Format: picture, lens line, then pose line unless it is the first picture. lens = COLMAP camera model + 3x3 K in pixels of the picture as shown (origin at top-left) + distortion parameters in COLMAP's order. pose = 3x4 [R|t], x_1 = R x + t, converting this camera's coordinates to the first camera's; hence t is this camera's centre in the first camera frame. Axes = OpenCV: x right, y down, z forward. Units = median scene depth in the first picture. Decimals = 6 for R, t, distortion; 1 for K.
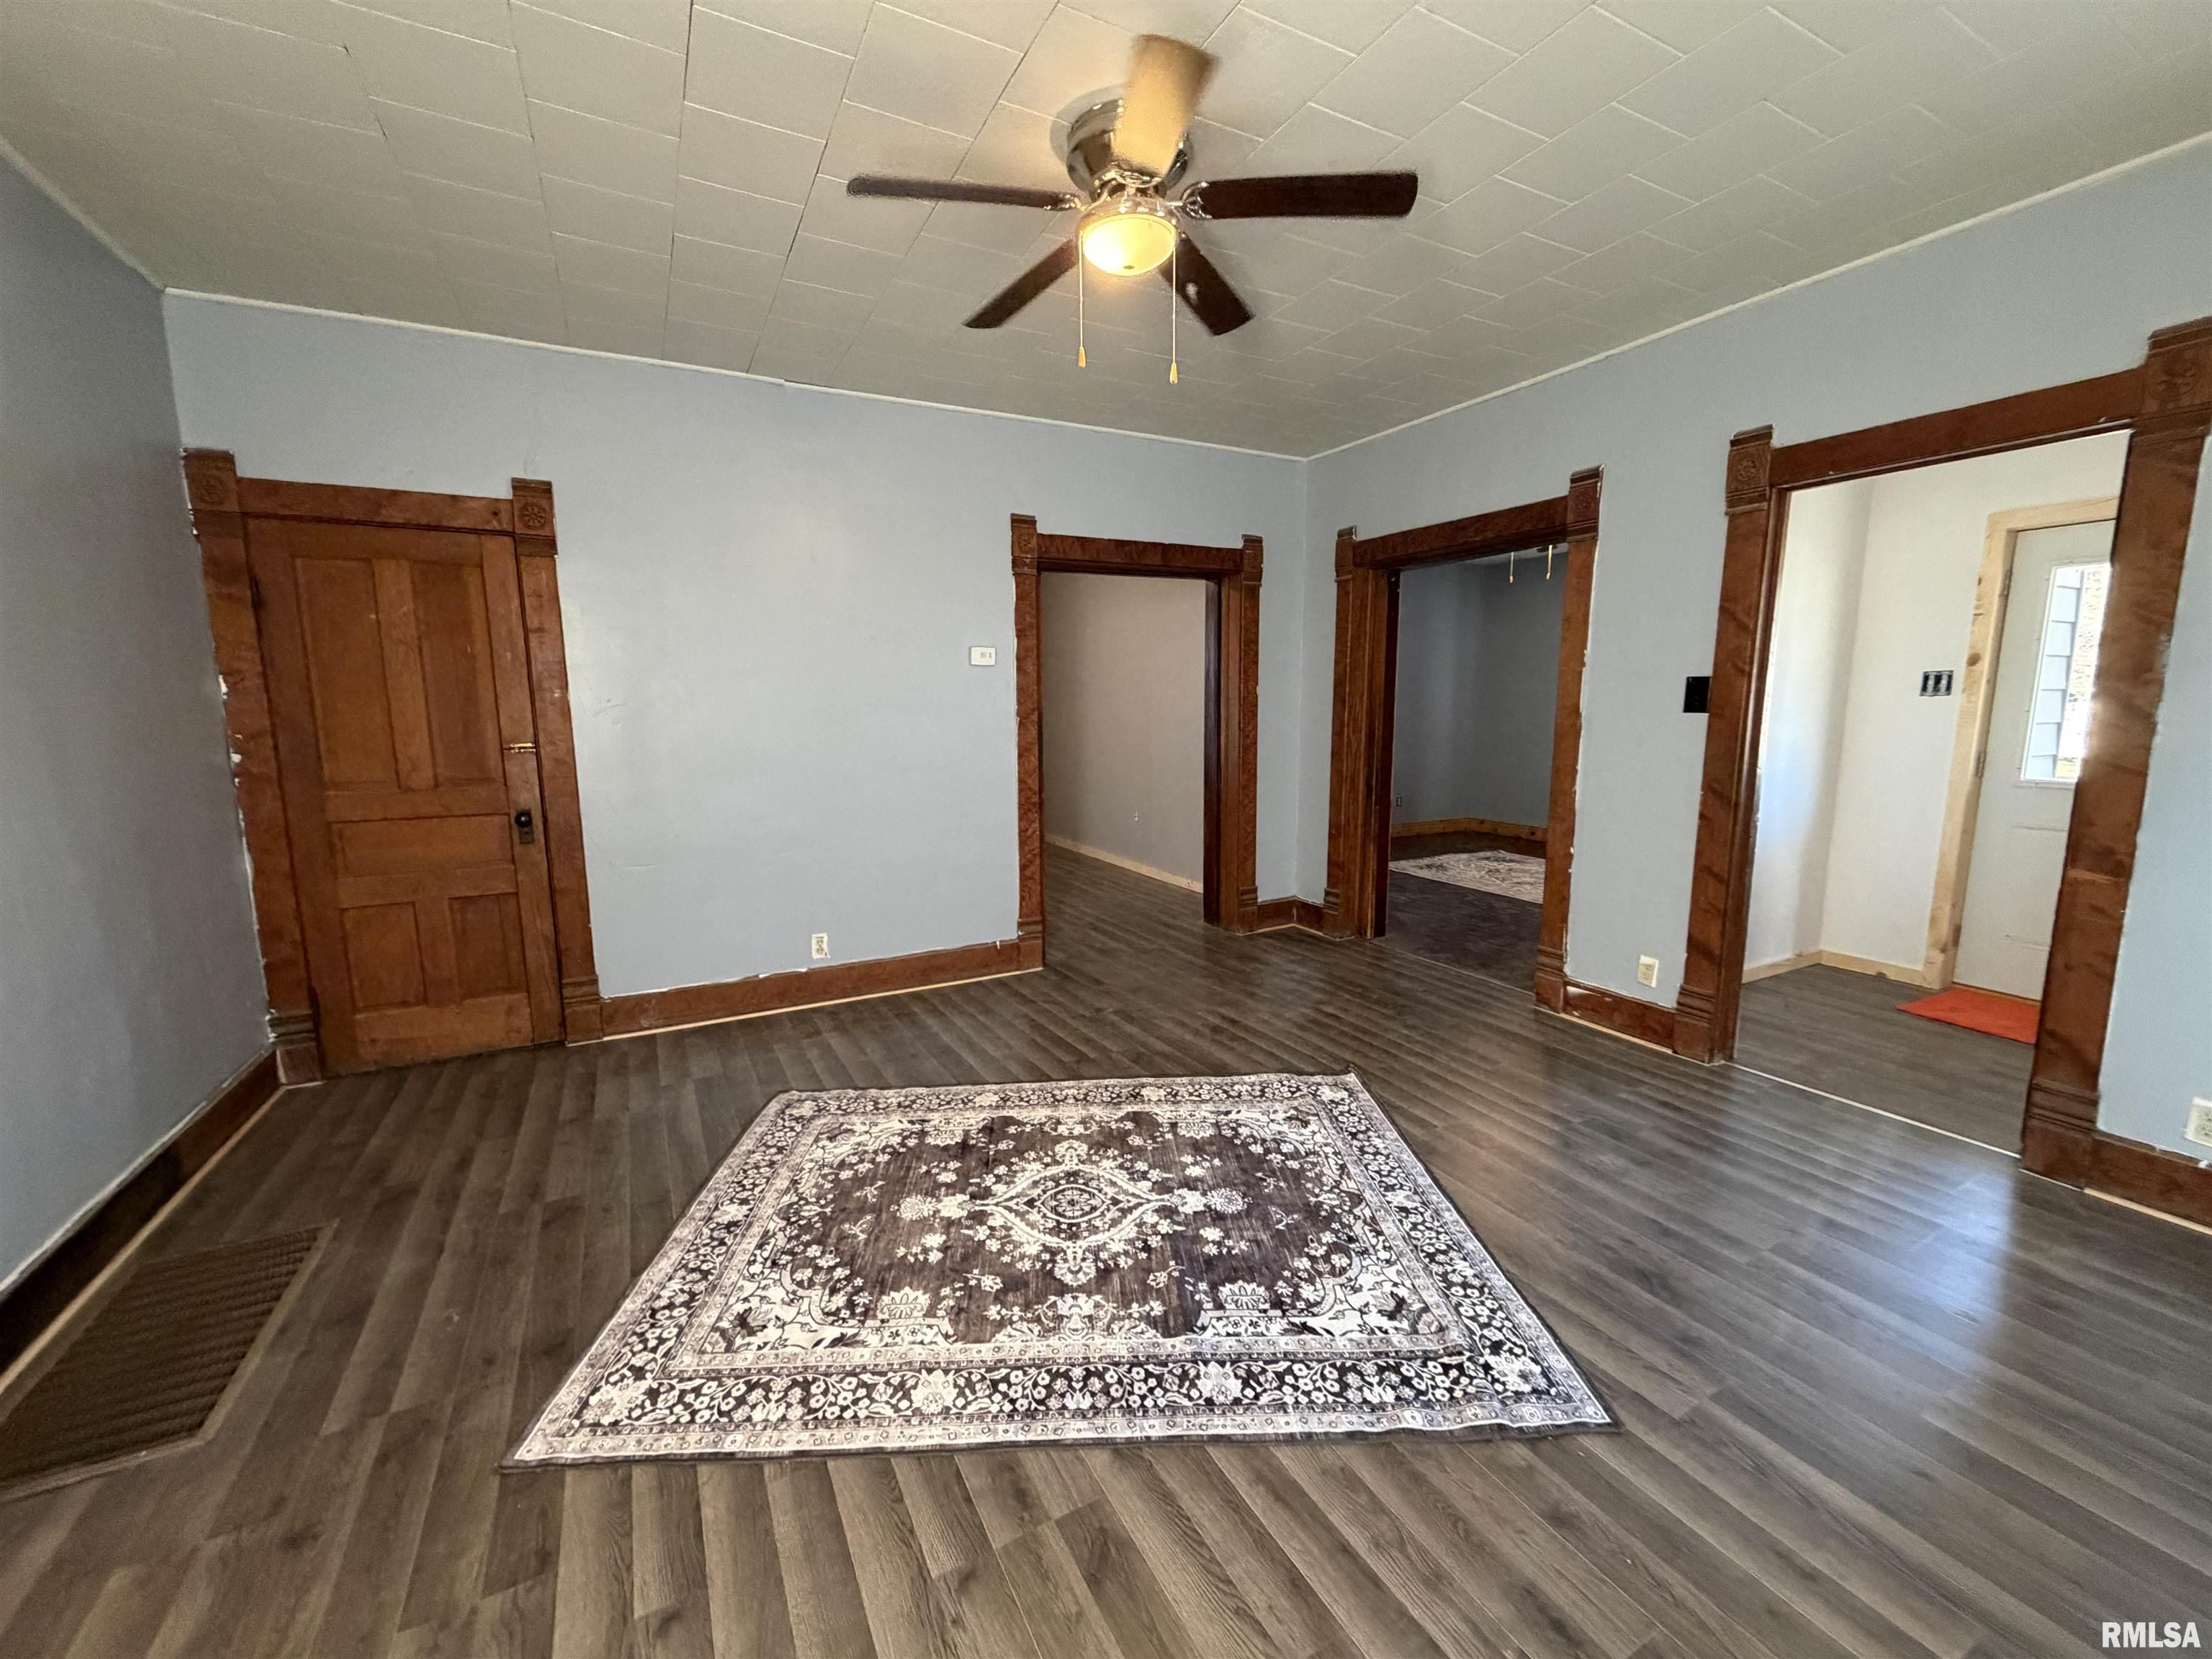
lens RADIAL K [[881.9, 0, 1100.2], [0, 881.9, 831.9], [0, 0, 1]] dist [0.001370, 0.000196]
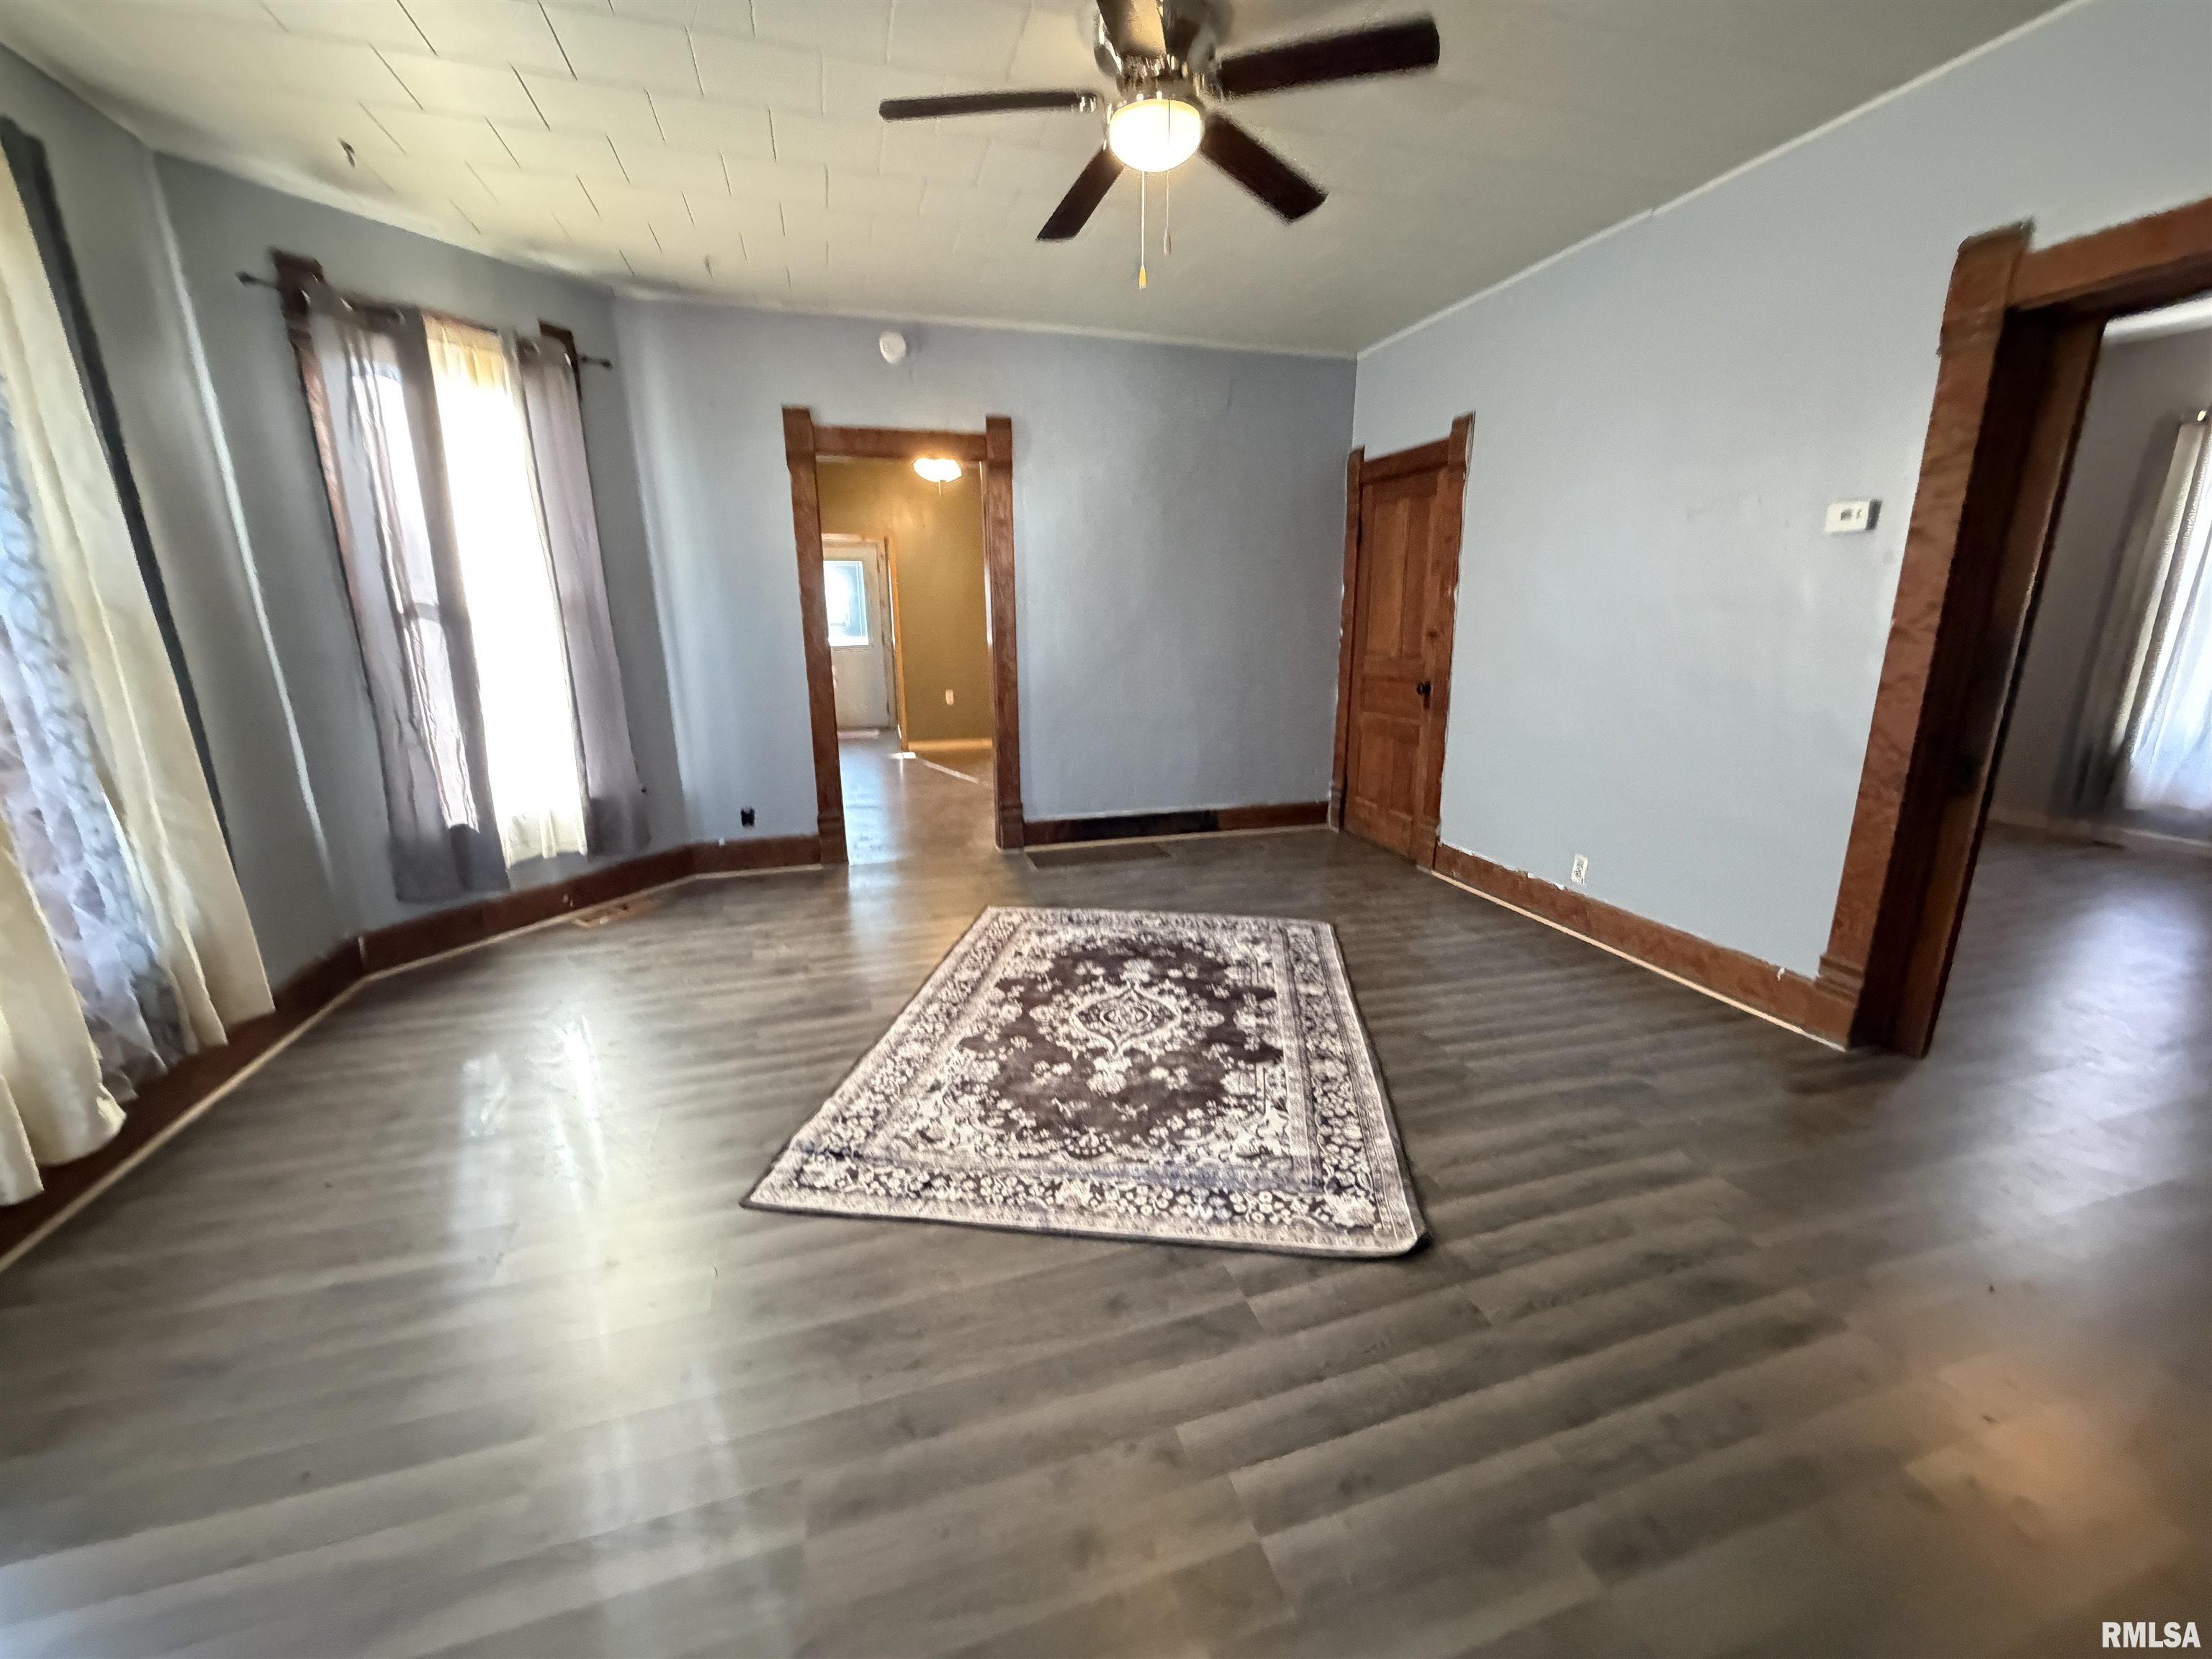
lens RADIAL K [[881.9, 0, 1100.2], [0, 881.9, 821.1], [0, 0, 1]] dist [0.001370, 0.000196]
pose [[-0.193275, 0.236780, -0.952145, 0.952147], [-0.136169, 0.954578, 0.265026, -0.138562], [0.971650, 0.180876, -0.152254, 0.976096]]
